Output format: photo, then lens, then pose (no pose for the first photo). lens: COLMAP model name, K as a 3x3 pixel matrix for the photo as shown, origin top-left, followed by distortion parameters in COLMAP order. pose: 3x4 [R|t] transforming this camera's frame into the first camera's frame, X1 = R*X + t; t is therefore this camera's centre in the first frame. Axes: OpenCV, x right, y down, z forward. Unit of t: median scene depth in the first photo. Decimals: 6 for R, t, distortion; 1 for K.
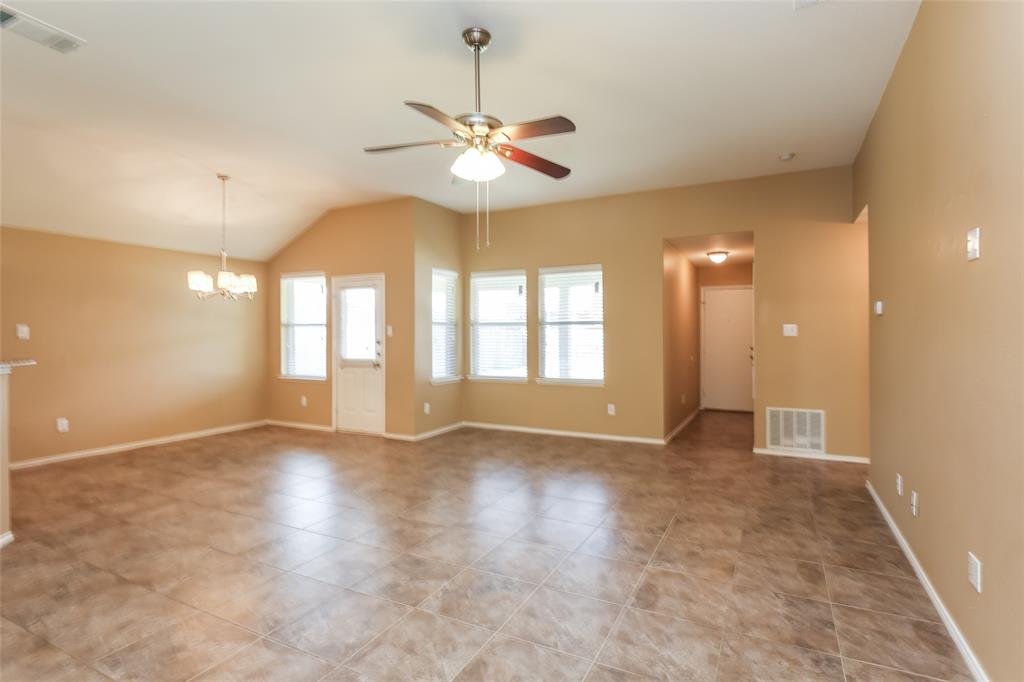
lens RADIAL K [[507.1, 0, 516.0], [0, 507.1, 335.8], [0, 0, 1]] dist [-0.003413, -0.000511]
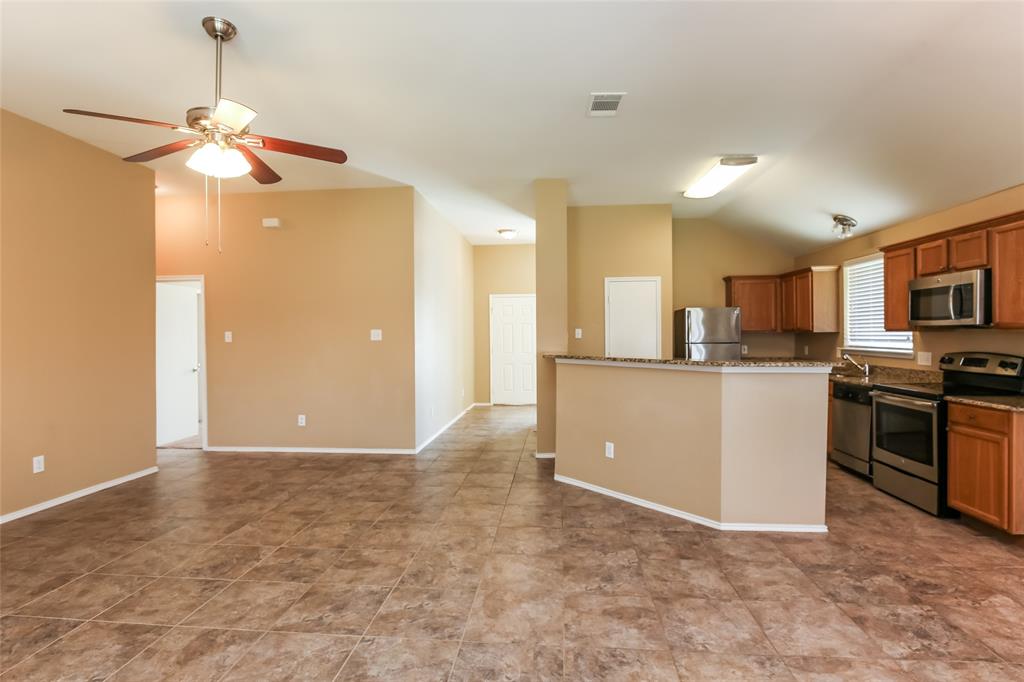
lens RADIAL K [[528.2, 0, 512.0], [0, 528.2, 332.6], [0, 0, 1]] dist [-0.015680, -0.001009]
pose [[-0.926641, 0.008700, -0.375846, -0.094168], [0.006693, 0.999956, 0.006647, -0.010896], [0.375887, 0.003644, -0.926658, 0.945233]]
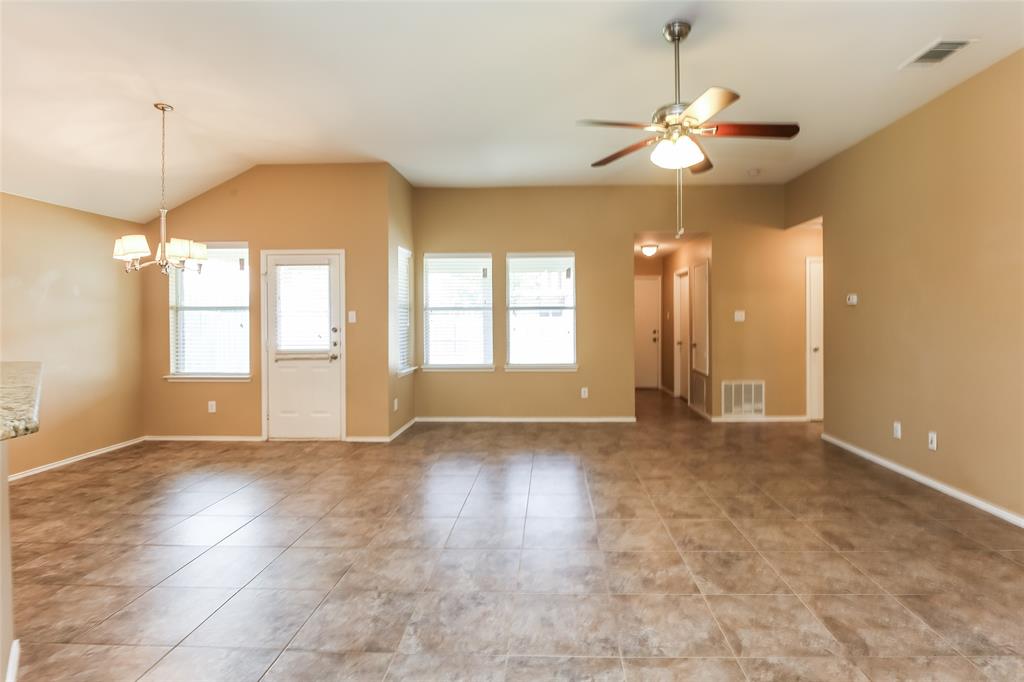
lens RADIAL K [[522.0, 0, 533.3], [0, 522.0, 321.5], [0, 0, 1]] dist [-0.011701, -0.001149]
pose [[0.903983, -0.003561, 0.427554, -0.353178], [0.003758, 0.999993, 0.000382, 0.000263], [-0.427552, 0.001261, 0.903990, 0.081929]]
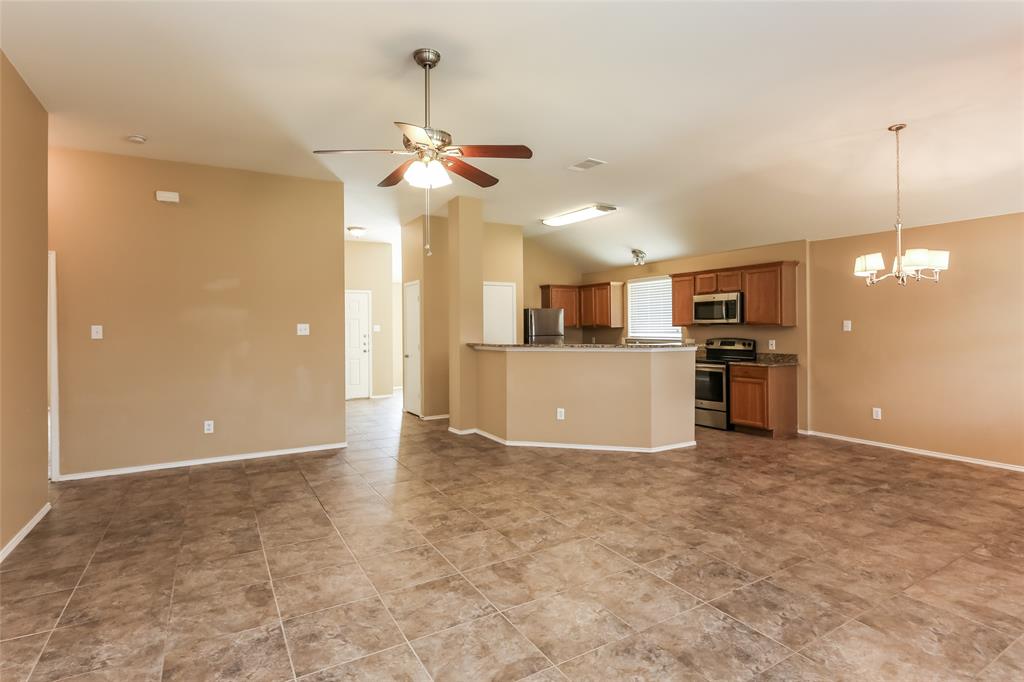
lens RADIAL K [[522.0, 0, 533.3], [0, 522.0, 321.5], [0, 0, 1]] dist [-0.011701, -0.001149]
pose [[-0.513854, -0.003579, -0.857870, 0.340116], [0.002739, 0.999979, -0.005813, -0.009364], [0.857873, -0.005337, -0.513833, 0.787884]]
